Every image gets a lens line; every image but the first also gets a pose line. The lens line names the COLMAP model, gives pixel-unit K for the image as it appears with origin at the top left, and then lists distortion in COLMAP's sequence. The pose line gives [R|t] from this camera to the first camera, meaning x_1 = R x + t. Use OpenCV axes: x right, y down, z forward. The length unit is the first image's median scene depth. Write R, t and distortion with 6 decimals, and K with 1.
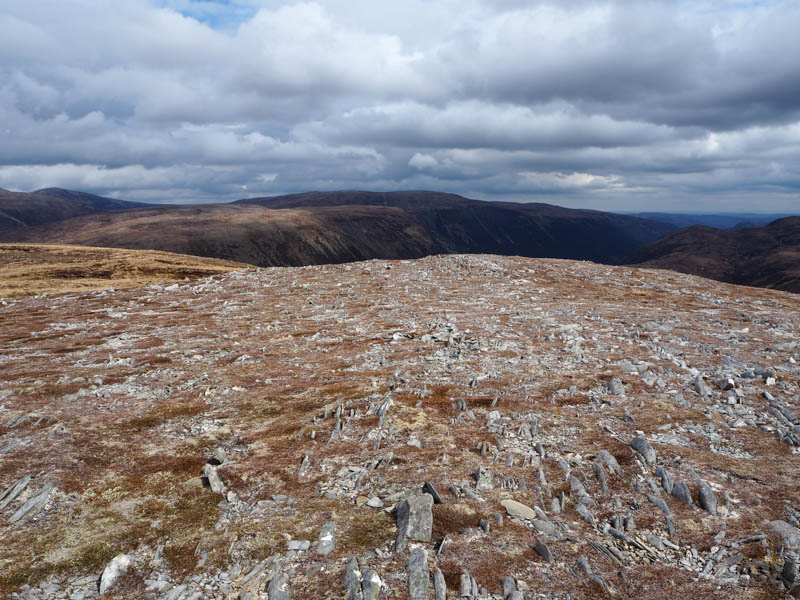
lens RADIAL K [[673.5, 0, 398.6], [0, 673.5, 300.9], [0, 0, 1]] dist [-0.043034, 0.020036]
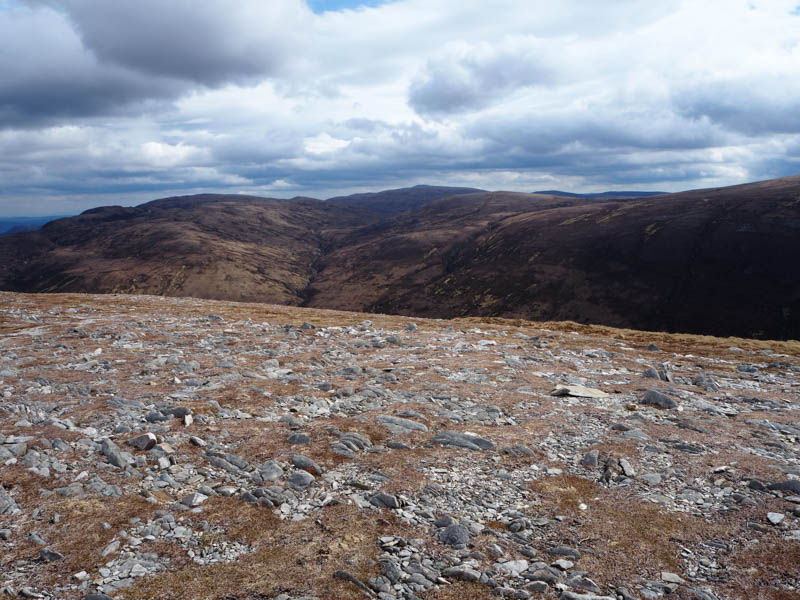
lens RADIAL K [[673.5, 0, 398.2], [0, 673.5, 298.8], [0, 0, 1]] dist [-0.043034, 0.020036]
pose [[0.543738, -0.137011, 0.827995, 0.034388], [0.143267, 0.987256, 0.069282, -0.044496], [-0.826936, 0.080954, 0.556438, 0.300009]]
